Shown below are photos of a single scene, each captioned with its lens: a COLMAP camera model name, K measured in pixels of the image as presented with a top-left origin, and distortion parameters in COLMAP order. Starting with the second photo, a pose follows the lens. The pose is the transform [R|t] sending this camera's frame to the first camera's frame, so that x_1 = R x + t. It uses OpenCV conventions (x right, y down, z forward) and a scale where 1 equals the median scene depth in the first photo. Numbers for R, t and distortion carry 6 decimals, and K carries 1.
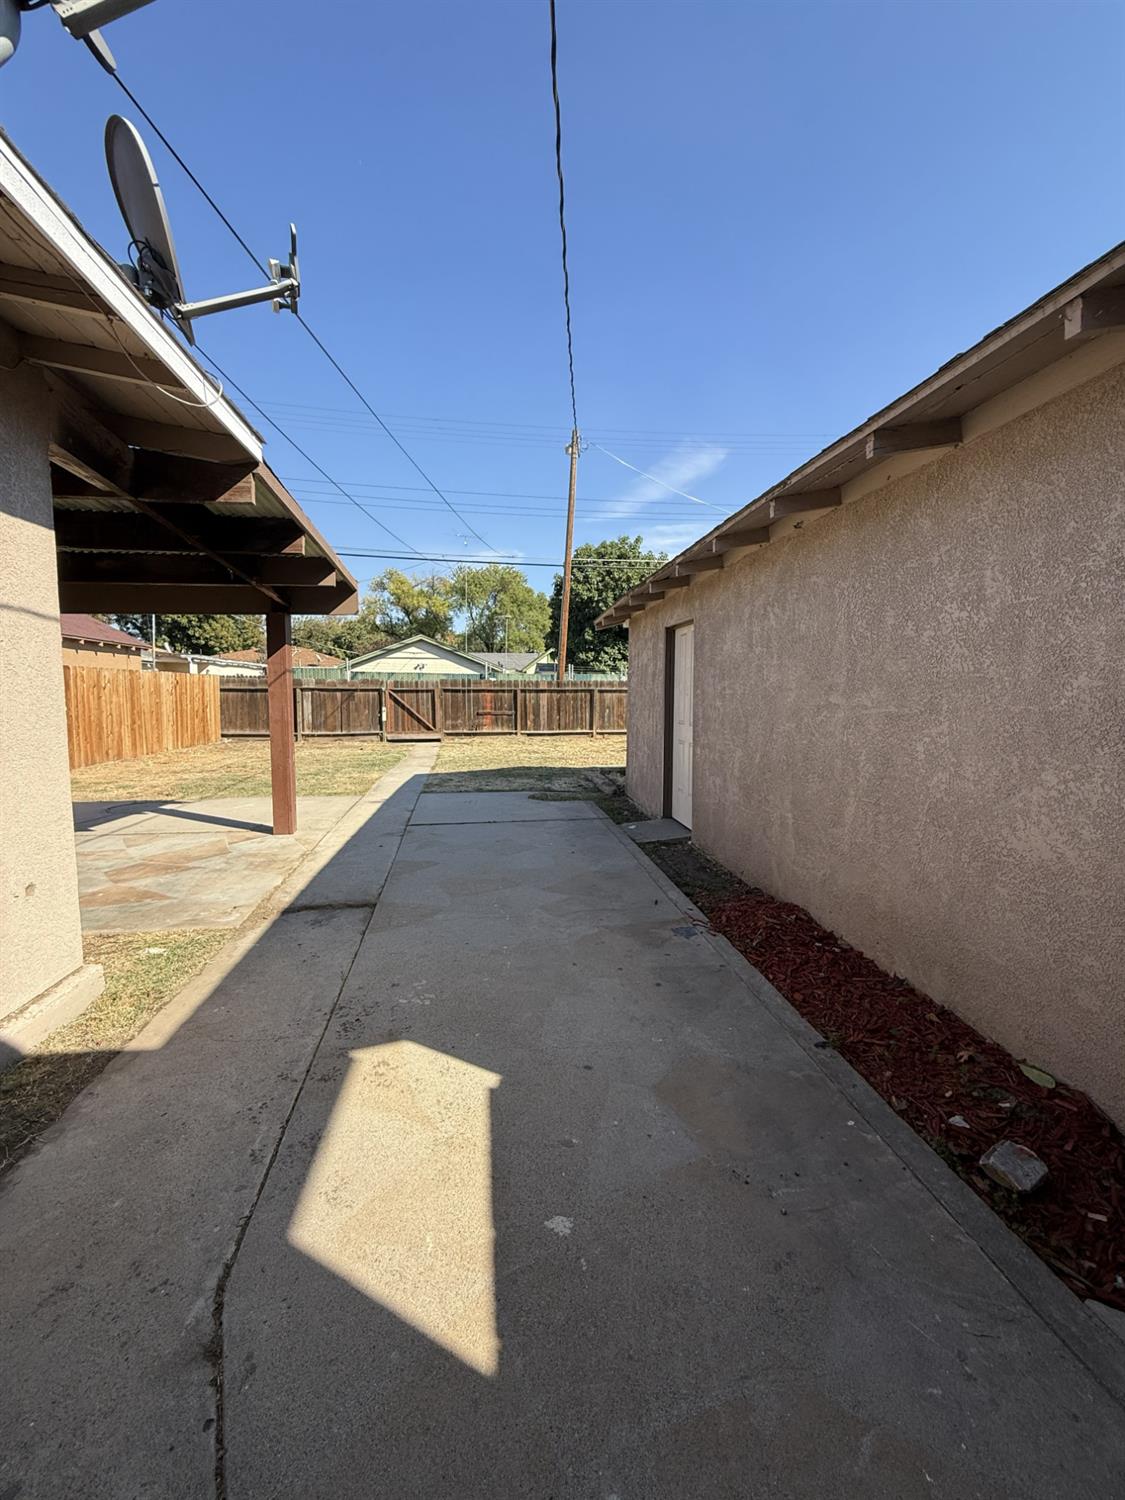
lens RADIAL K [[599.2, 0, 562.0], [0, 599.2, 745.6], [0, 0, 1]] dist [0.000039, 0.000079]
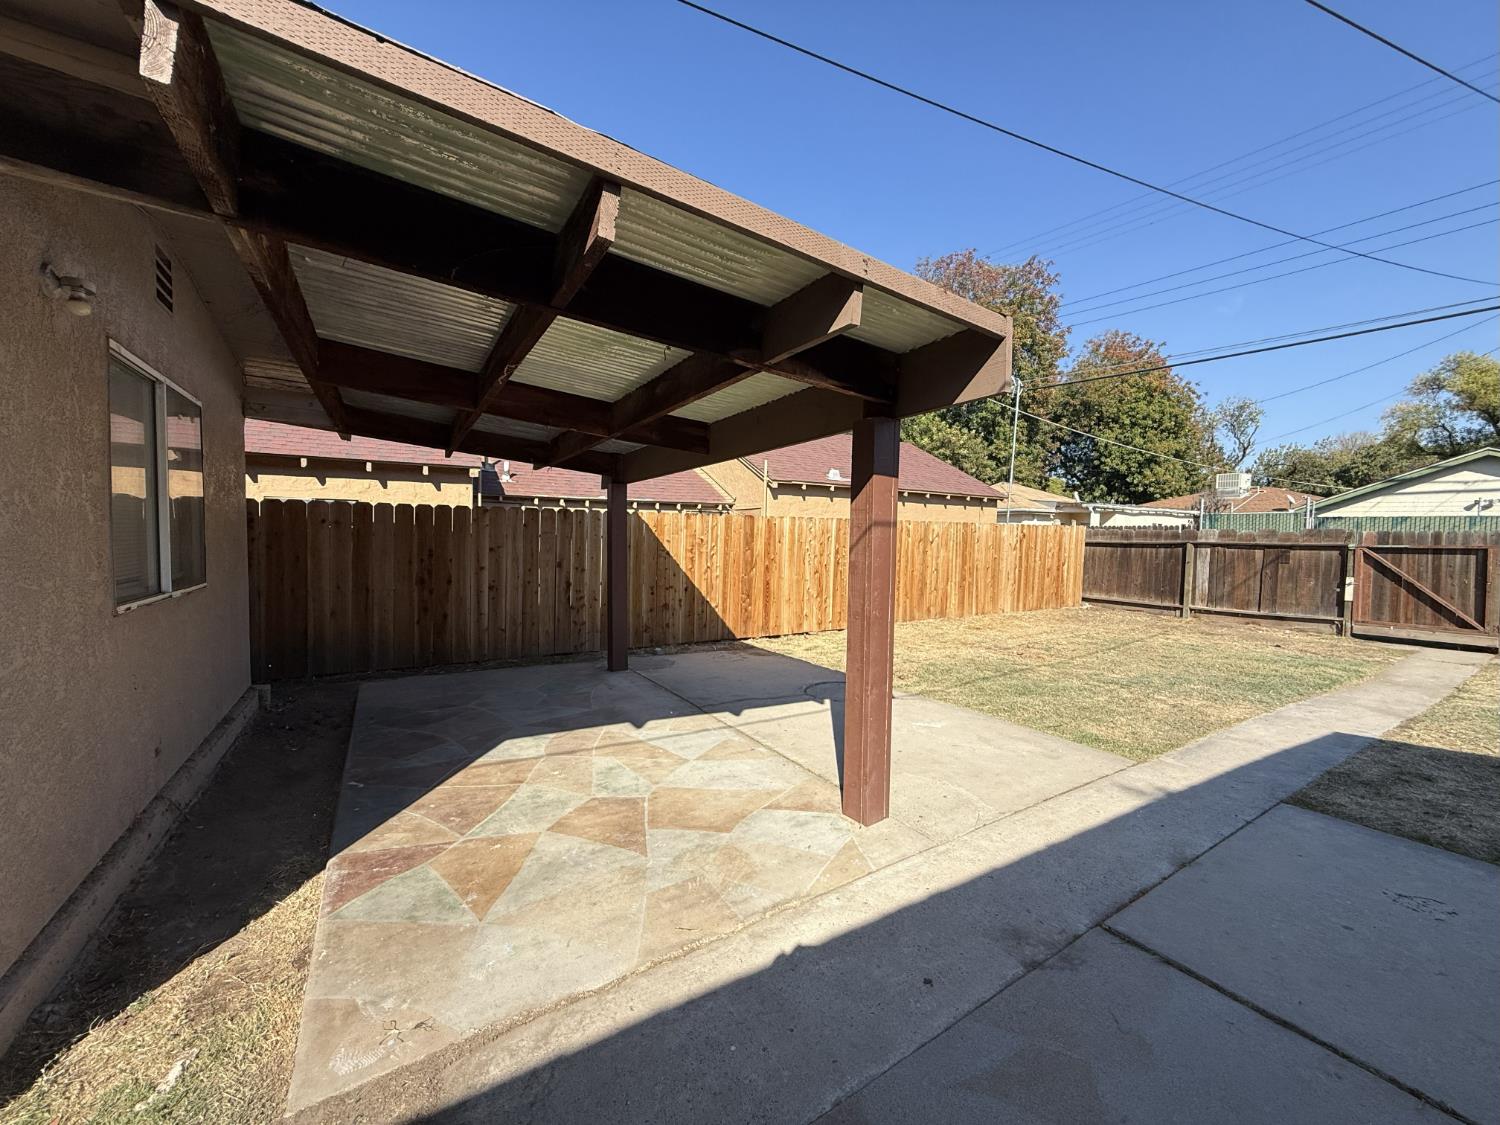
lens RADIAL K [[599.2, 0, 748.2], [0, 599.2, 564.5], [0, 0, 1]] dist [0.000039, 0.000079]
pose [[0.406612, 0.045012, -0.912491, -0.006006], [-0.091390, 0.995780, 0.008396, -0.035343], [0.909018, 0.079978, 0.409010, 0.290994]]
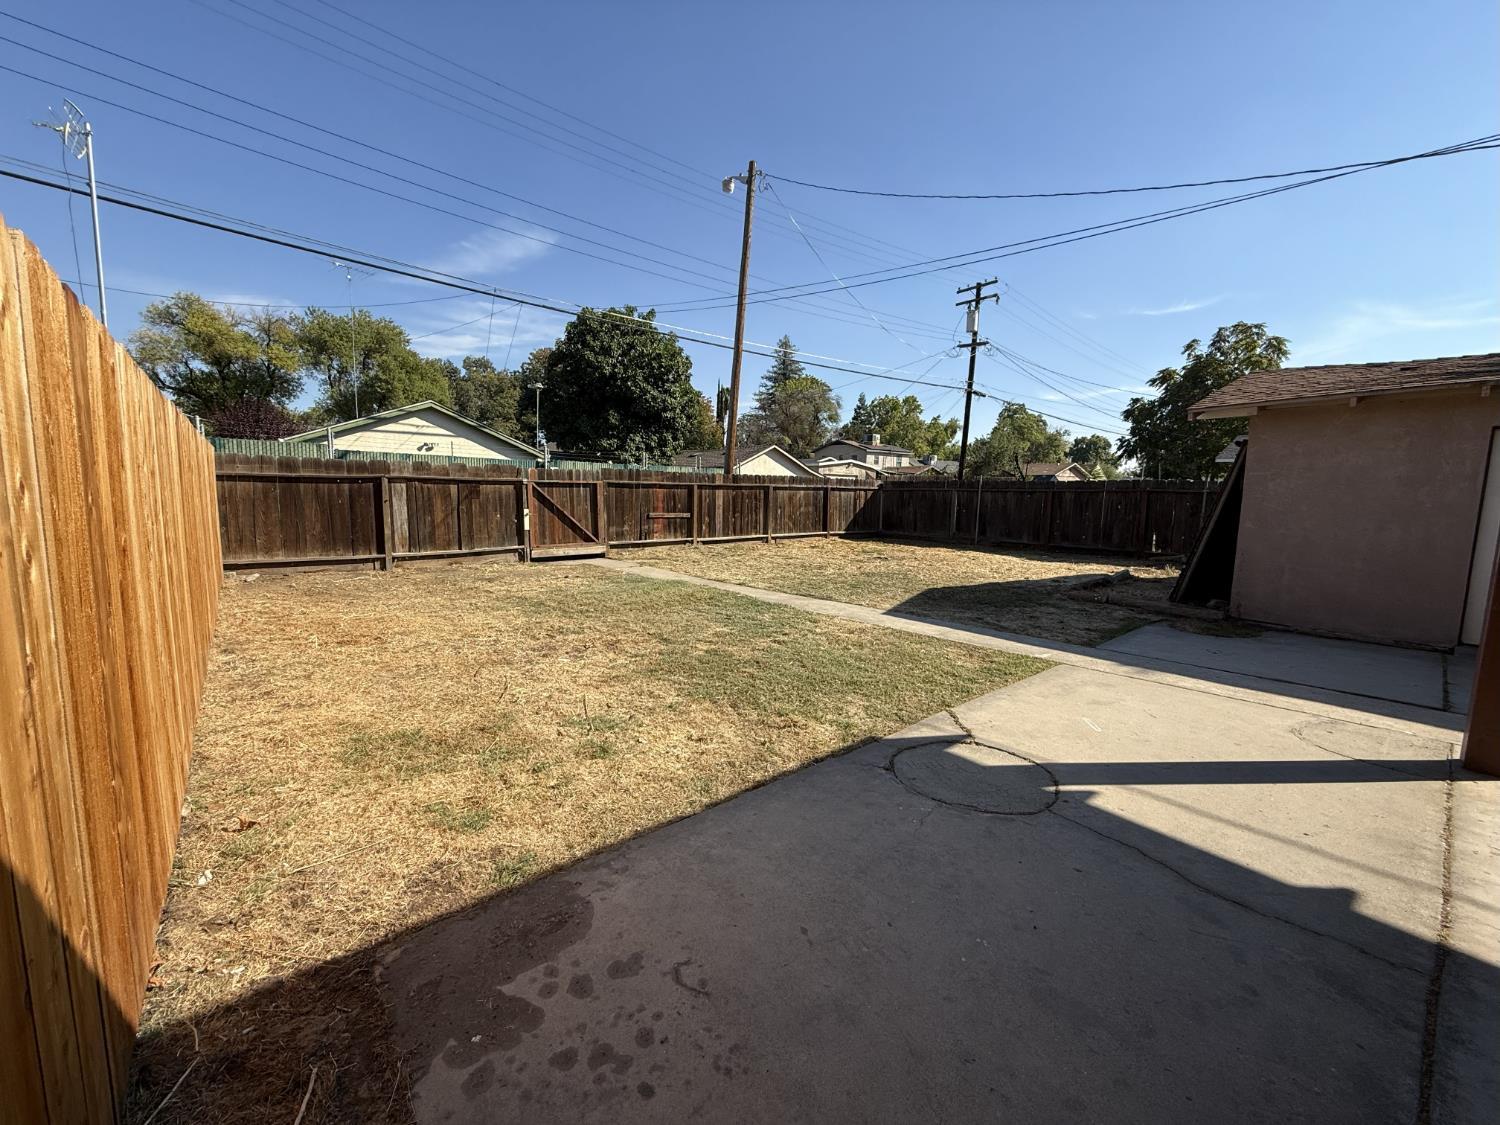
lens RADIAL K [[599.2, 0, 748.1], [0, 599.2, 562.3], [0, 0, 1]] dist [0.000039, 0.000079]
pose [[0.839869, -0.054468, 0.540050, -0.568806], [0.033535, 0.998259, 0.048530, -0.037488], [-0.541753, -0.022648, 0.840233, 0.404264]]
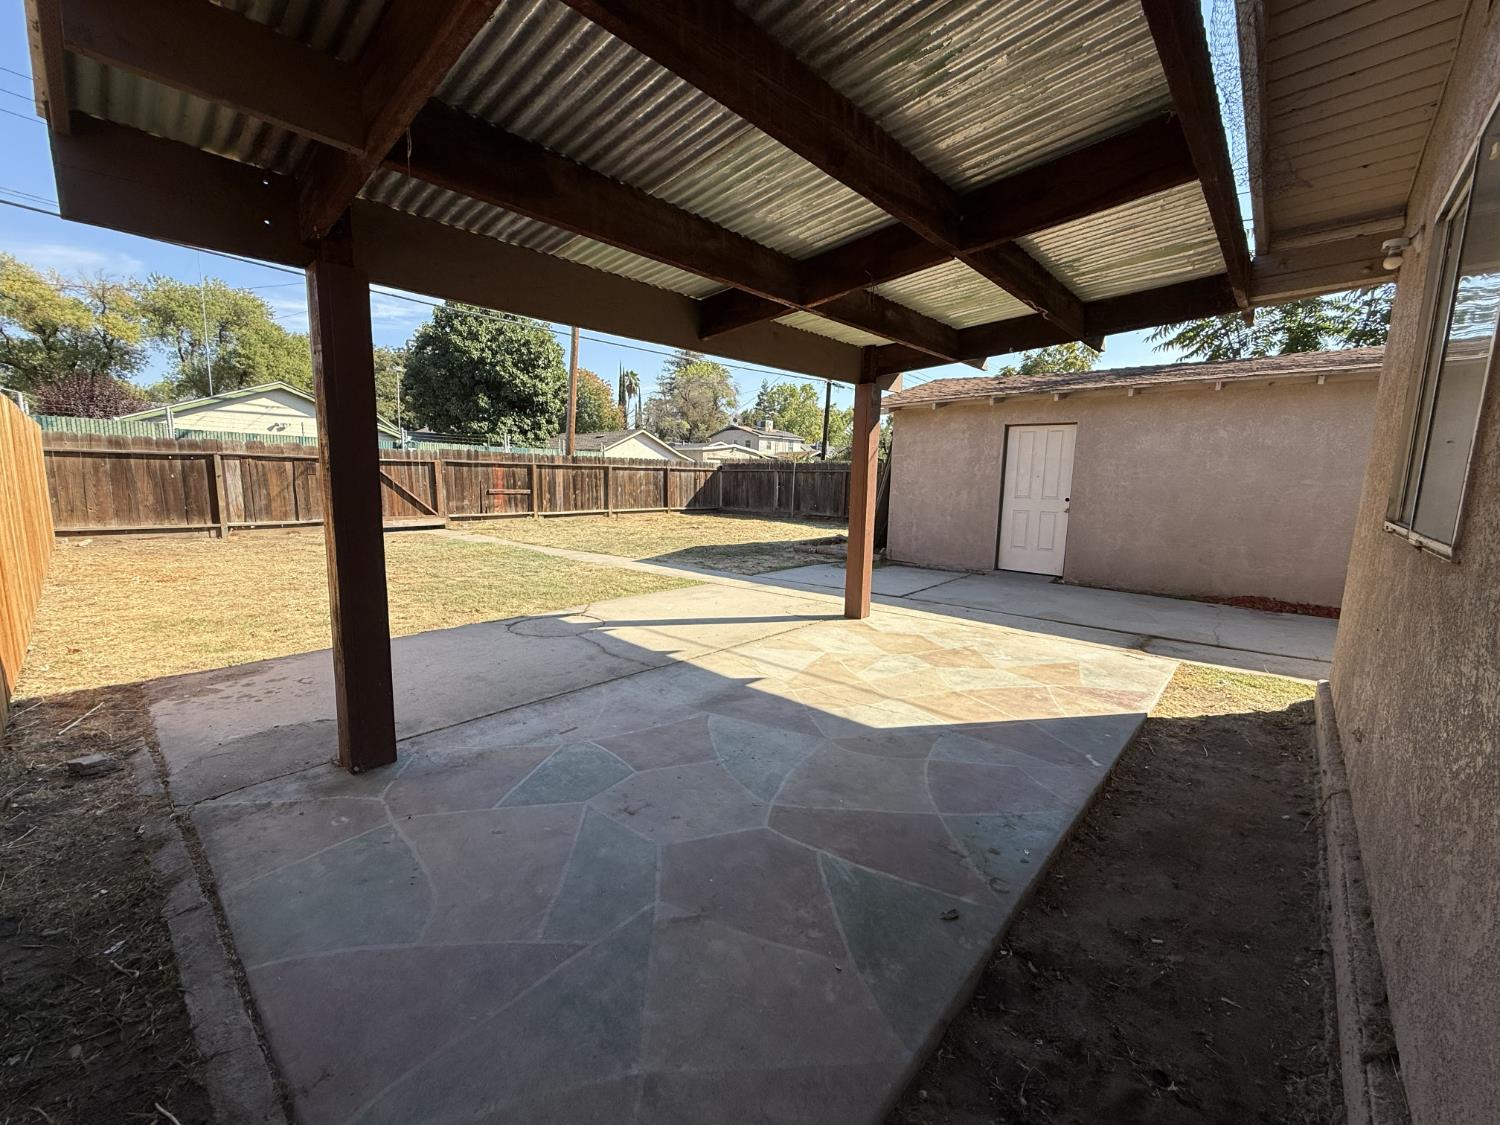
lens RADIAL K [[599.2, 0, 749.1], [0, 599.2, 562.3], [0, 0, 1]] dist [0.000039, 0.000079]
pose [[0.757449, -0.080862, 0.647867, -0.534000], [0.039536, 0.996160, 0.078110, -0.010094], [-0.651696, -0.033550, 0.757738, 0.171928]]
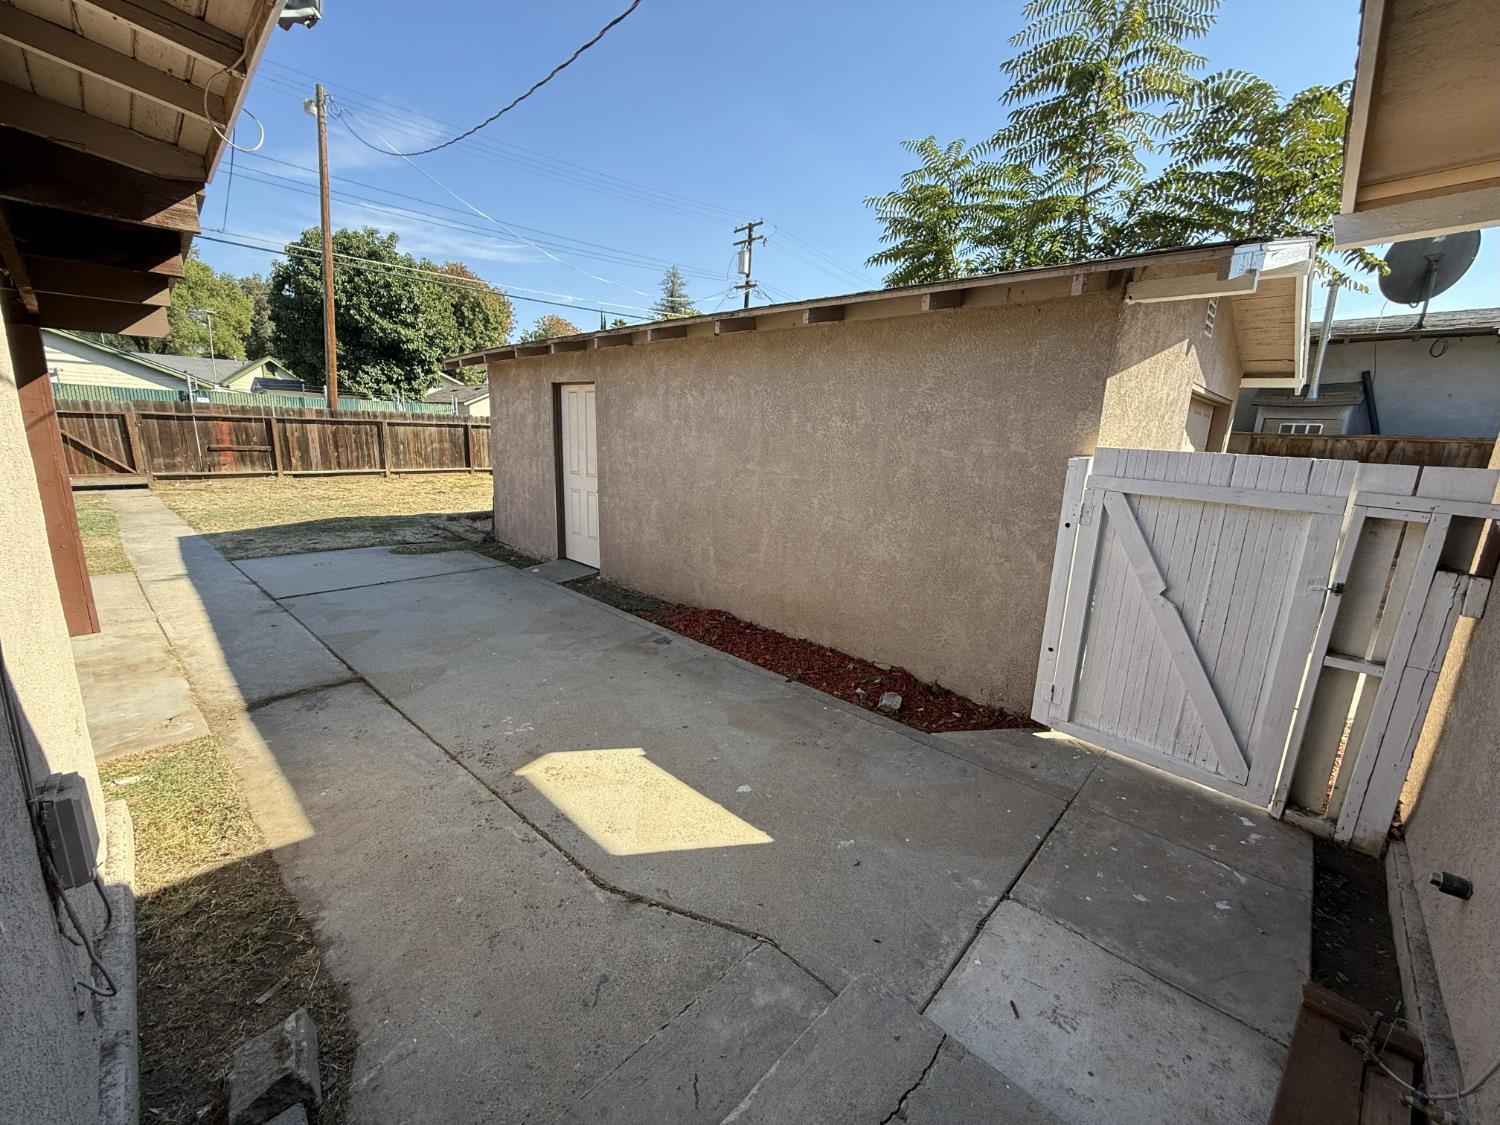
lens RADIAL K [[599.2, 0, 749.0], [0, 599.2, 562.2], [0, 0, 1]] dist [0.000039, 0.000079]
pose [[0.780568, -0.108734, 0.615541, -0.116686], [0.019250, 0.988468, 0.150199, -0.016360], [-0.624775, -0.105392, 0.773660, -0.037638]]
